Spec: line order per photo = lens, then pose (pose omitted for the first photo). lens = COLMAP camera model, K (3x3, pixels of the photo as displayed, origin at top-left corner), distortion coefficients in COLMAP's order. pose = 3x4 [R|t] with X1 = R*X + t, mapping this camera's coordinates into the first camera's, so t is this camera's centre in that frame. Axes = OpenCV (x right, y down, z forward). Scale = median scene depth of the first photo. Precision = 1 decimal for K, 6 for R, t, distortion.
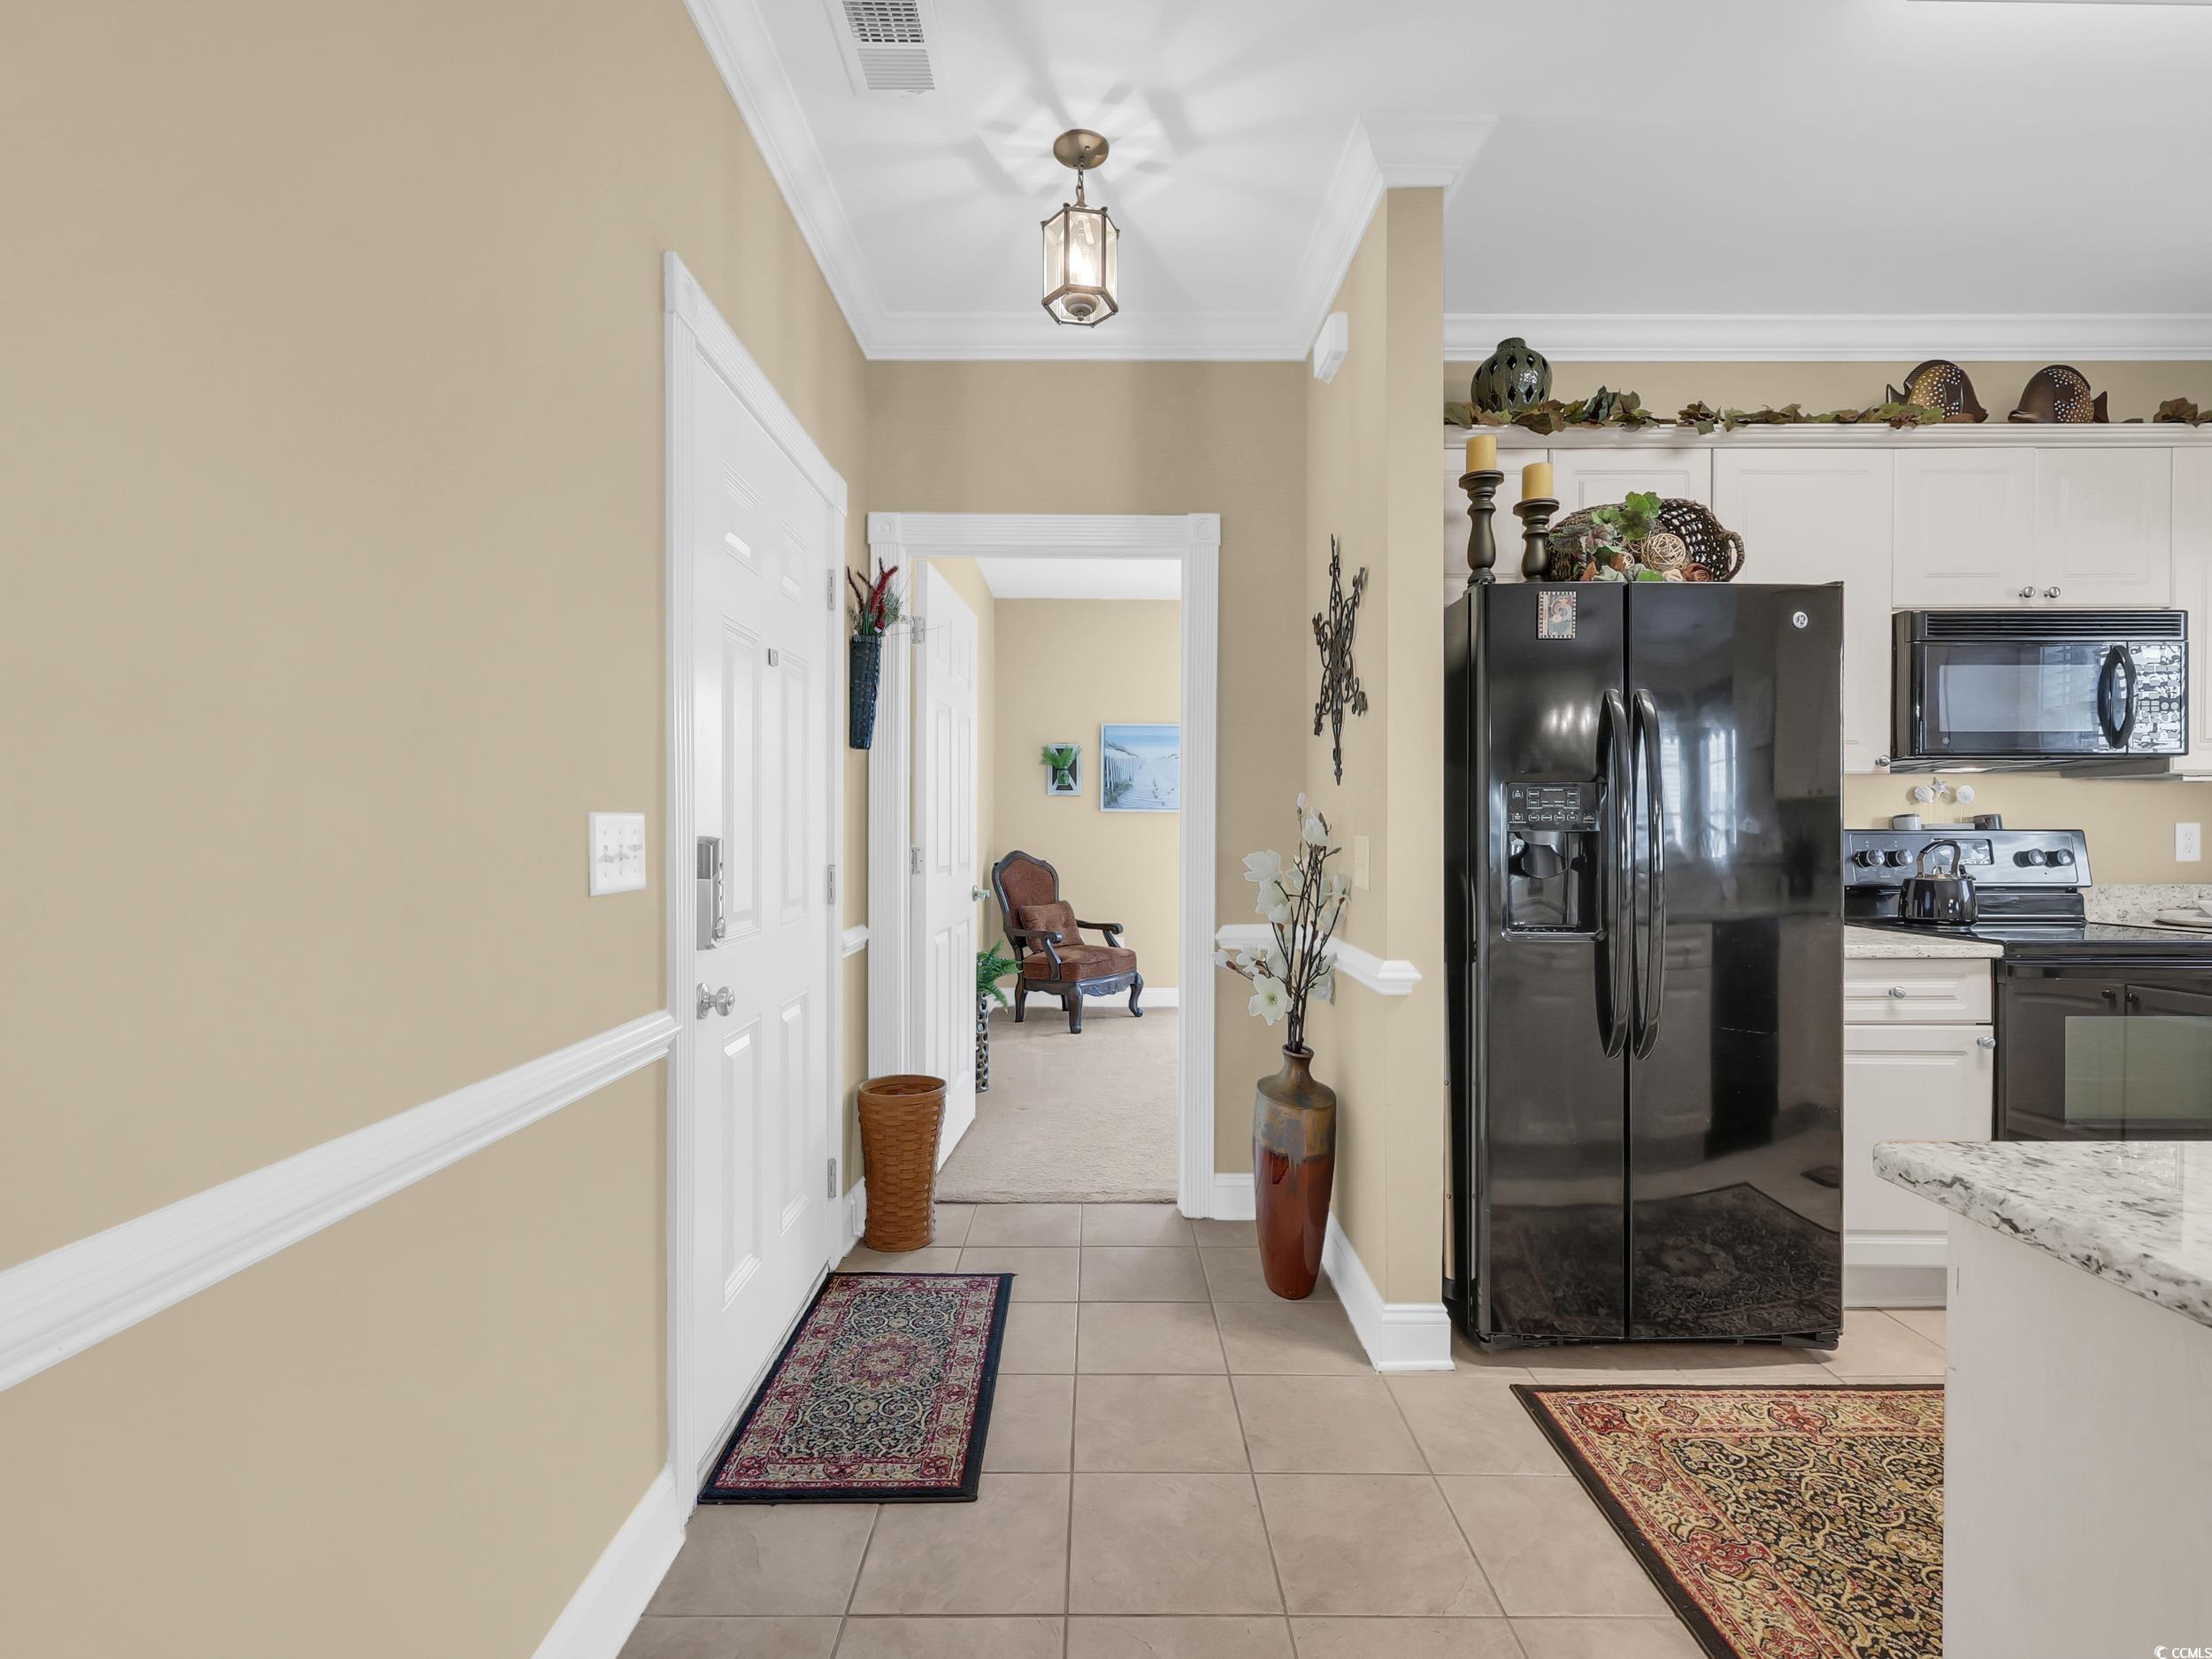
lens RADIAL K [[1007.5, 0, 1160.6], [0, 1007.5, 840.8], [0, 0, 1]] dist [0.000614, -0.000120]
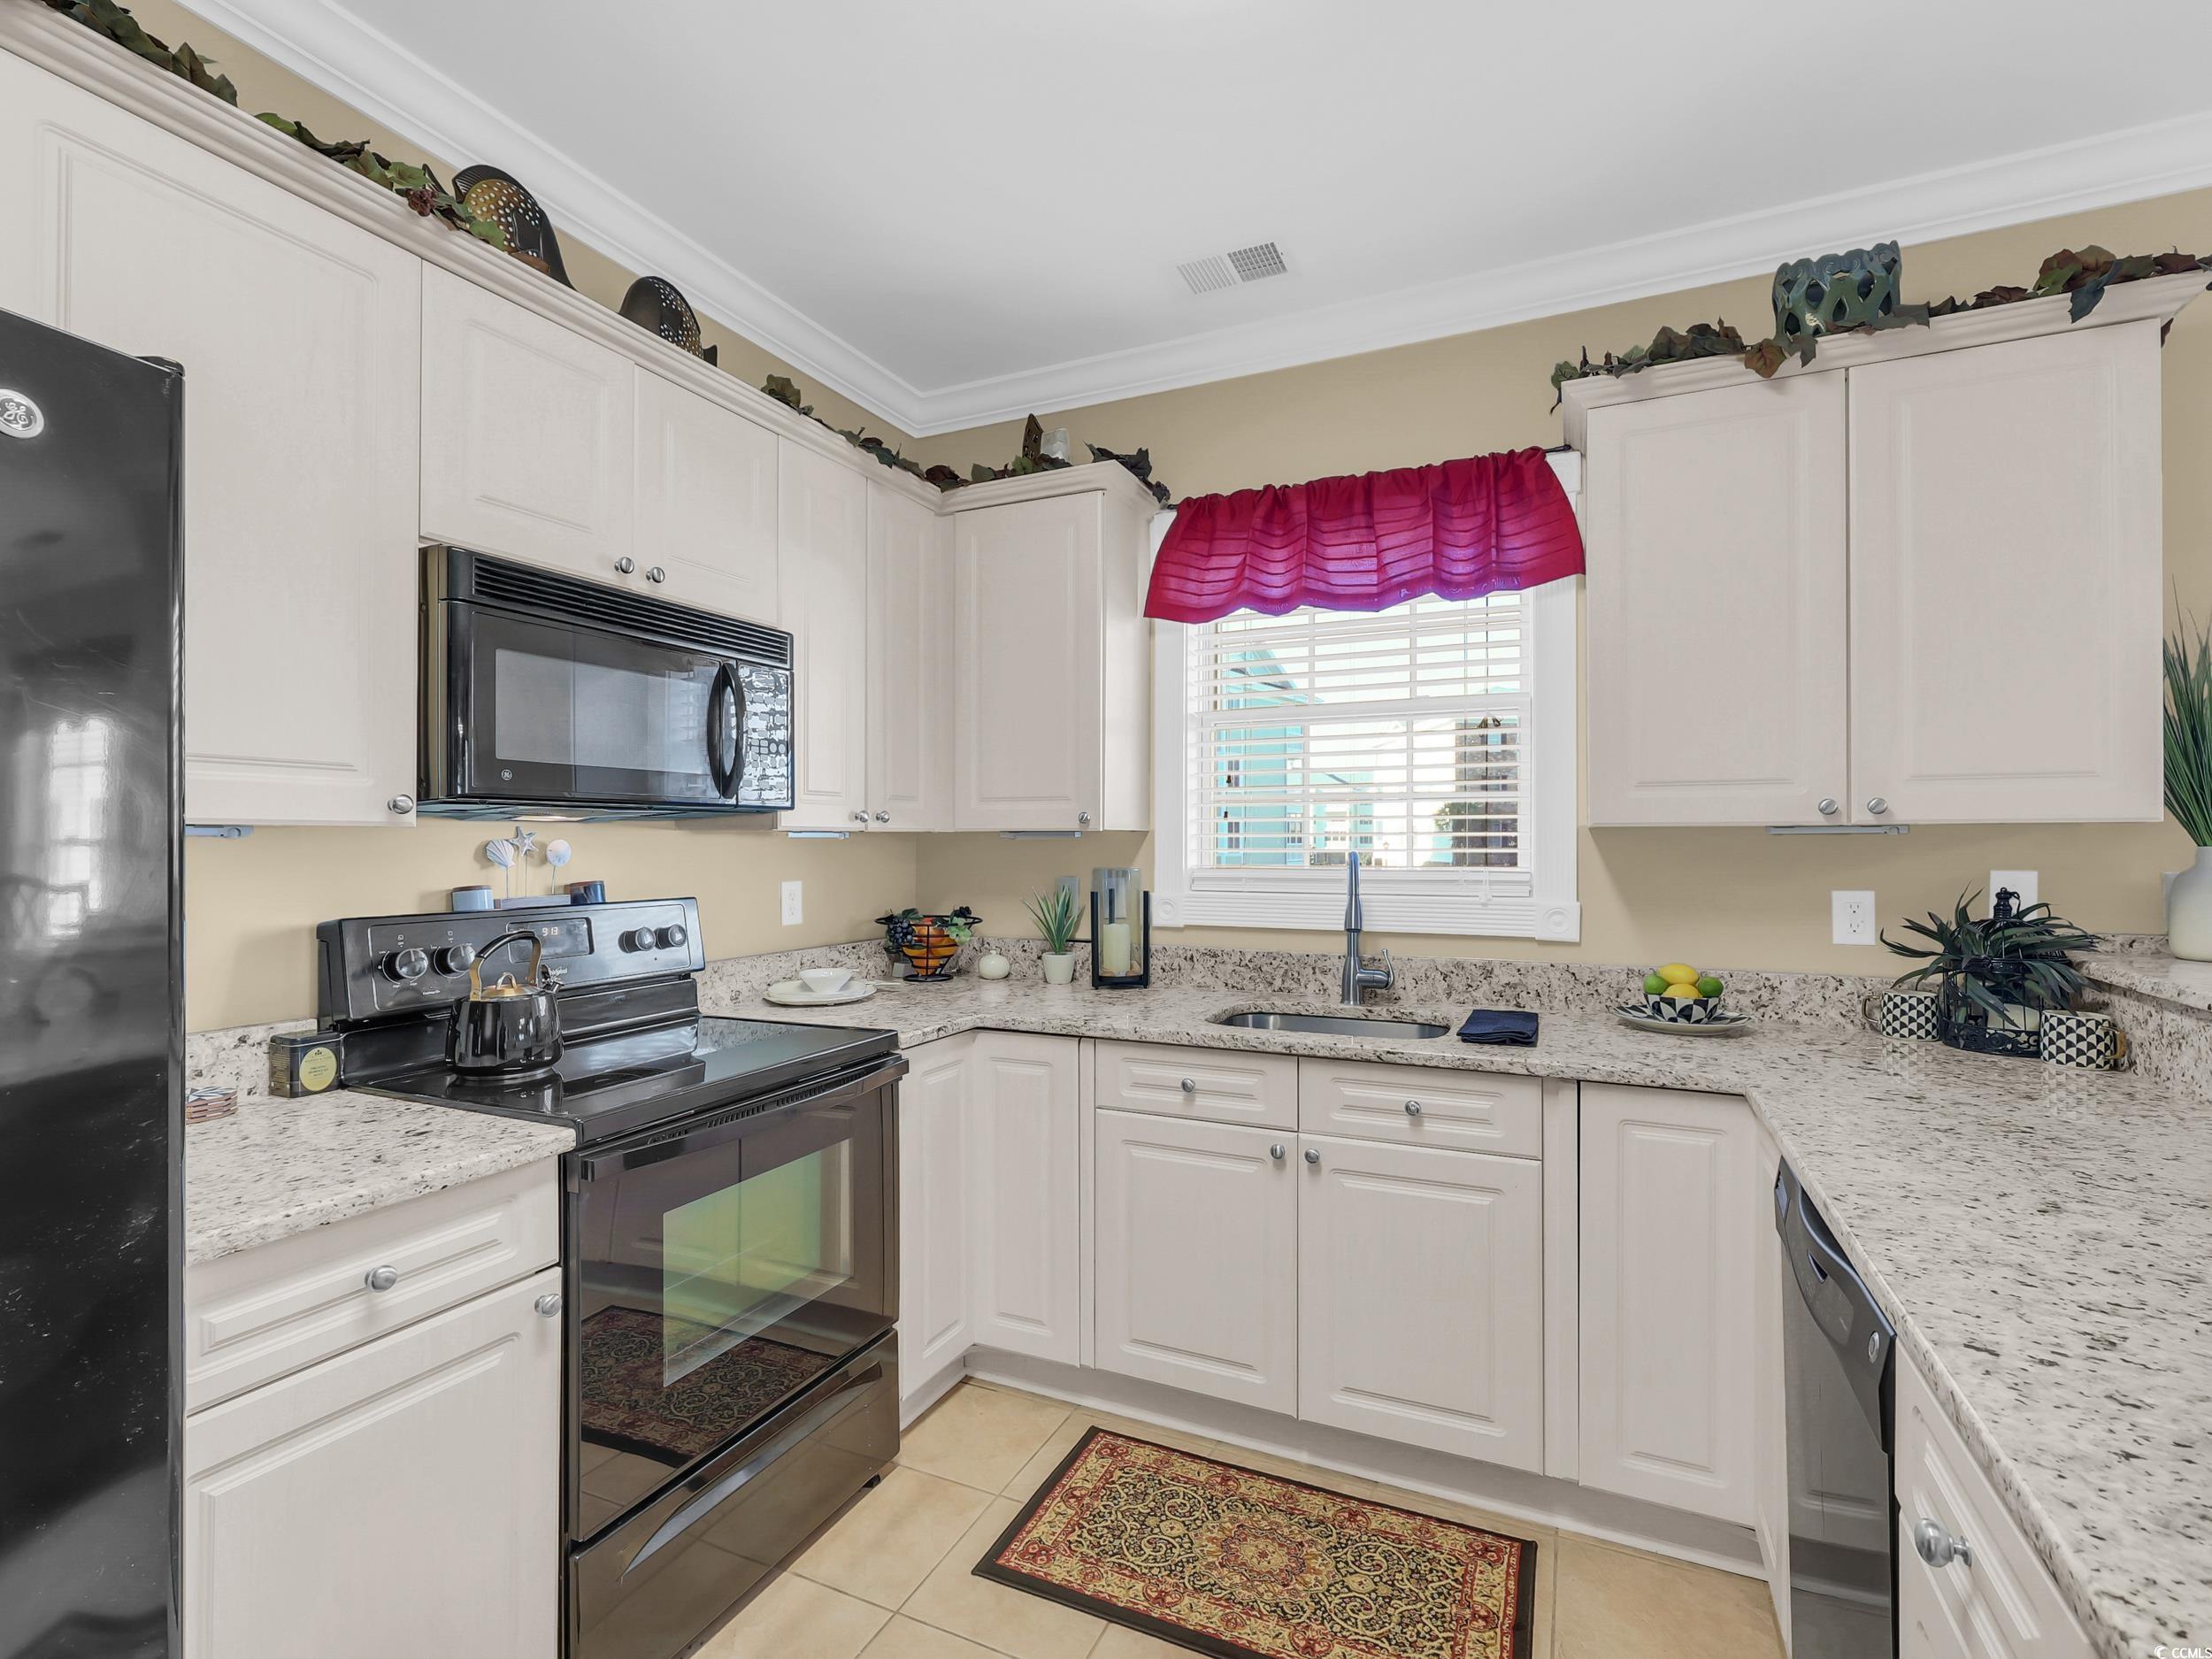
lens RADIAL K [[1007.5, 0, 1075.2], [0, 1007.5, 838.1], [0, 0, 1]] dist [0.000614, -0.000120]
pose [[0.472104, 0.004087, 0.881533, 0.398775], [0.006245, 0.999949, -0.007981, -0.053362], [-0.881521, 0.009273, 0.472054, 0.405757]]
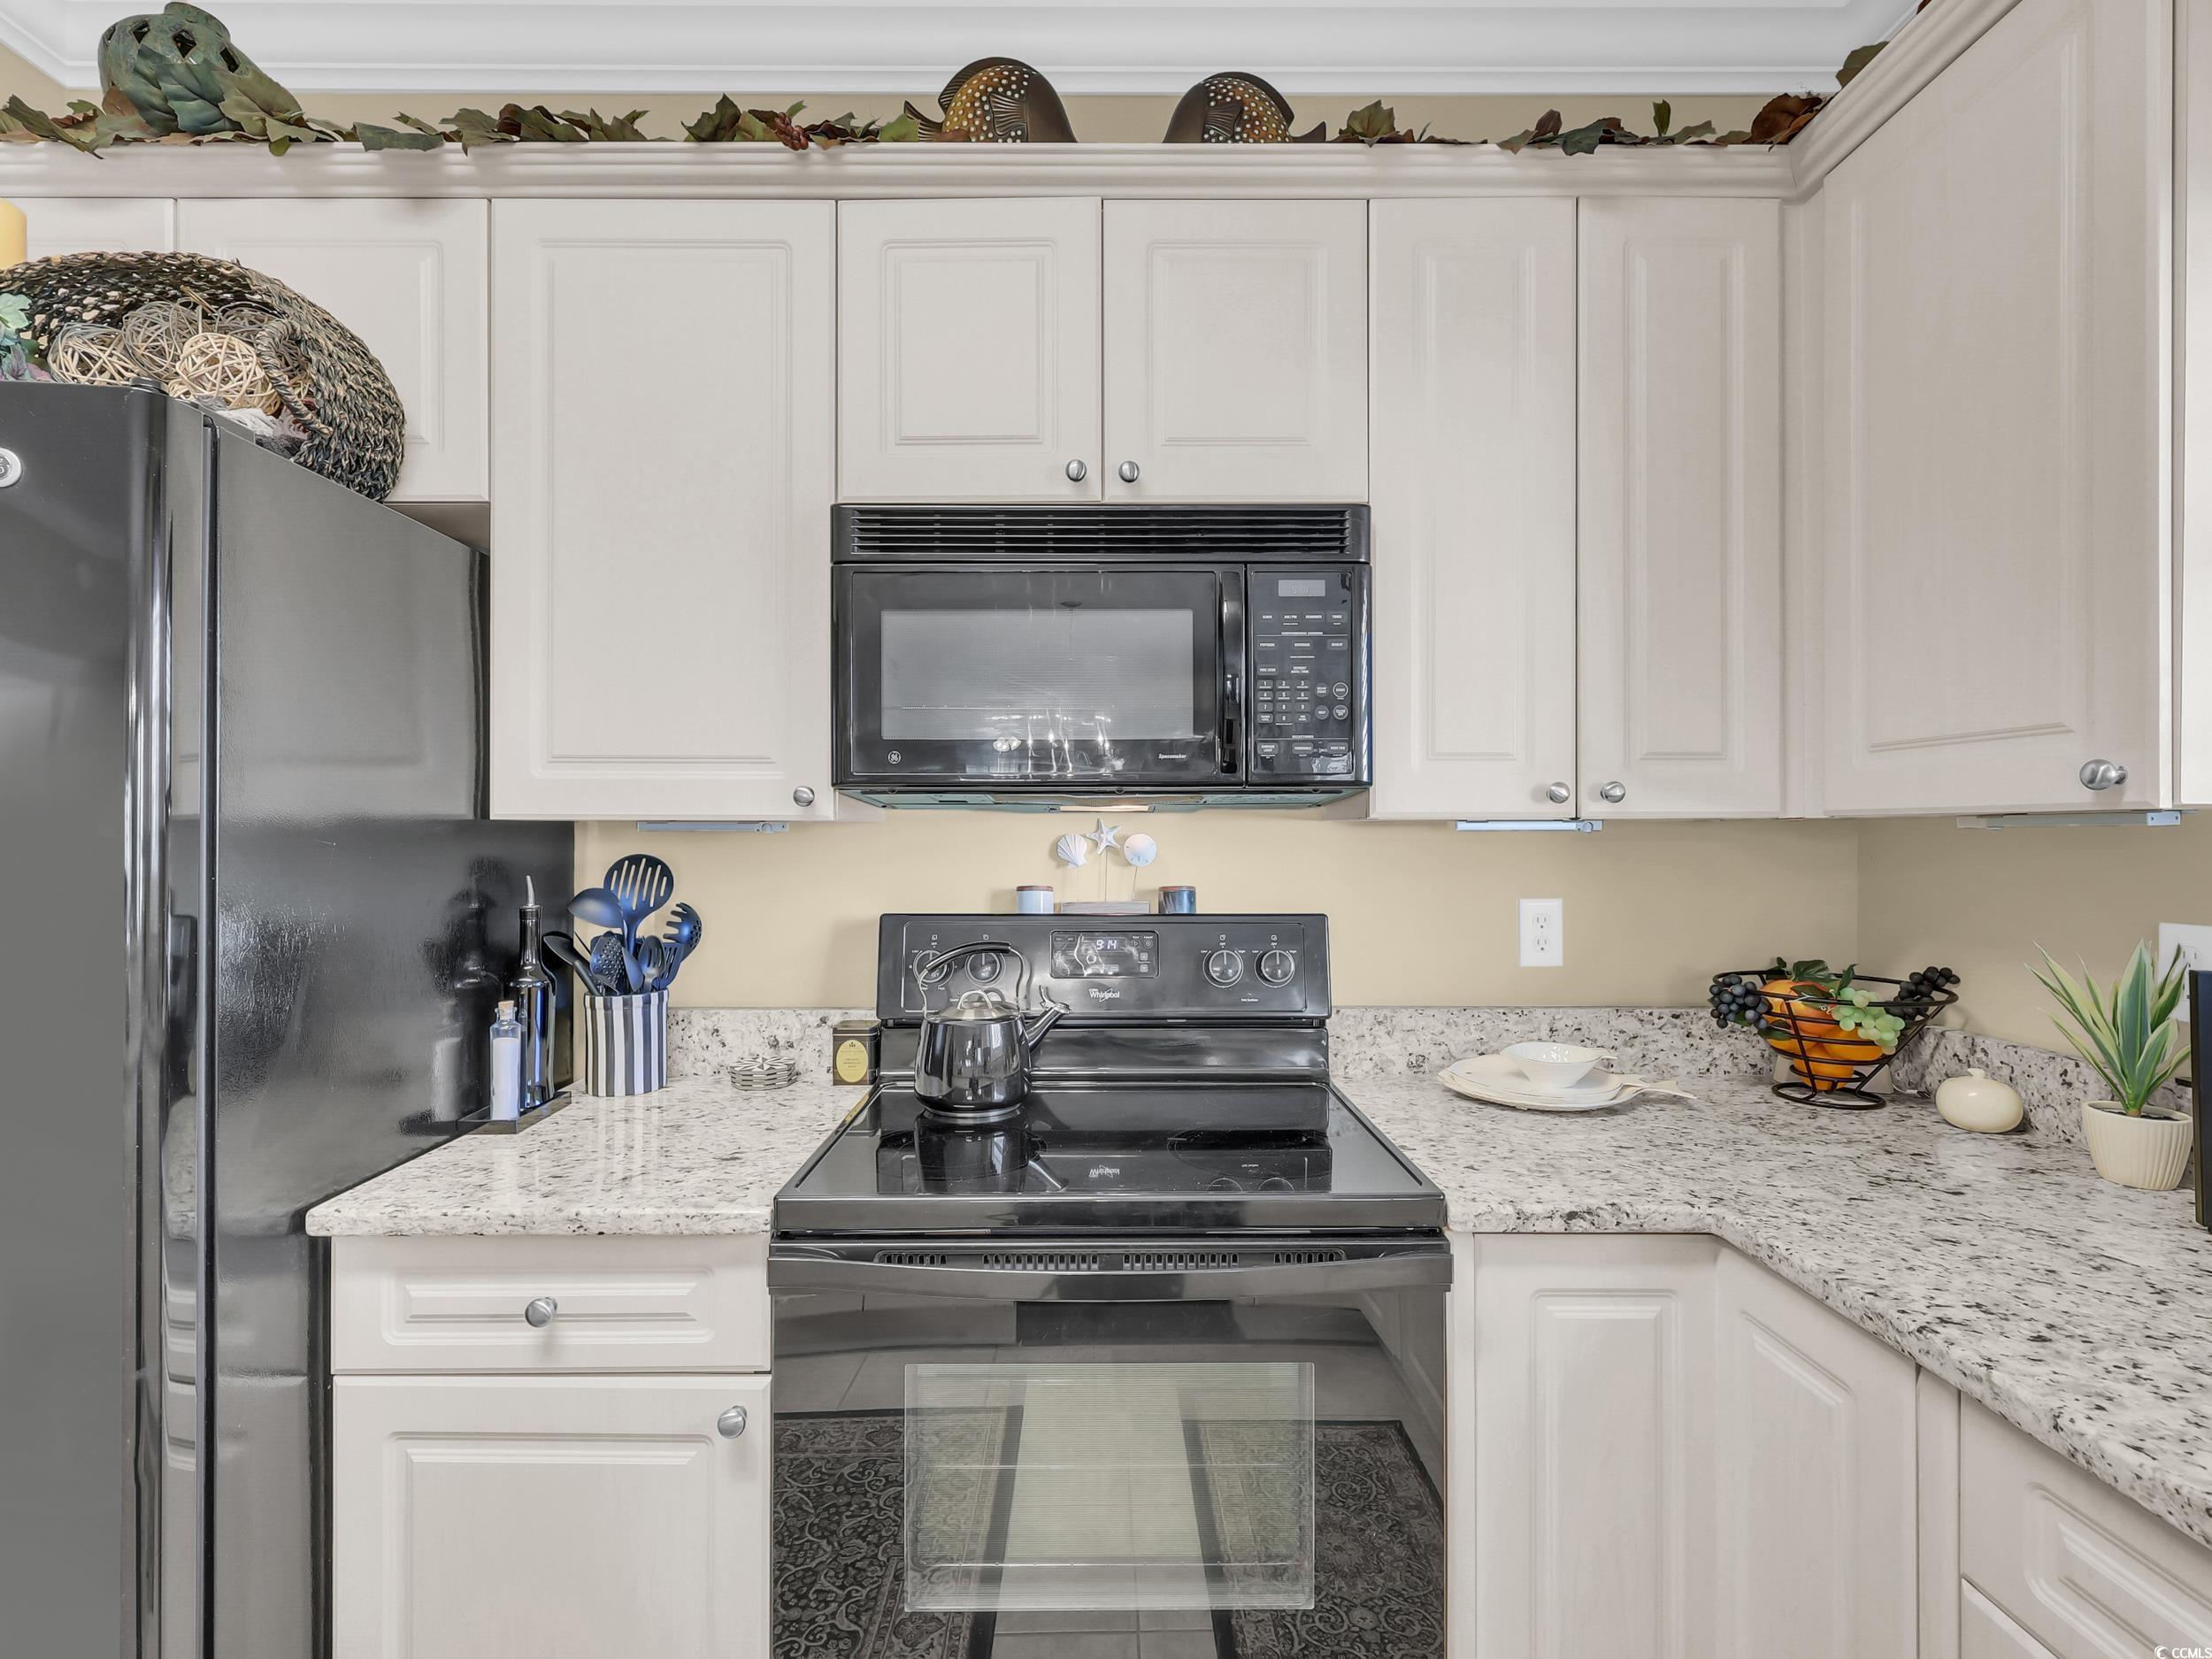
lens RADIAL K [[1007.5, 0, 1110.8], [0, 1007.5, 838.2], [0, 0, 1]] dist [0.000614, -0.000120]
pose [[0.999954, 0.002041, -0.009365, 0.878490], [-0.002115, 0.999966, -0.007923, -0.053306], [0.009349, 0.007942, 0.999925, 0.480221]]
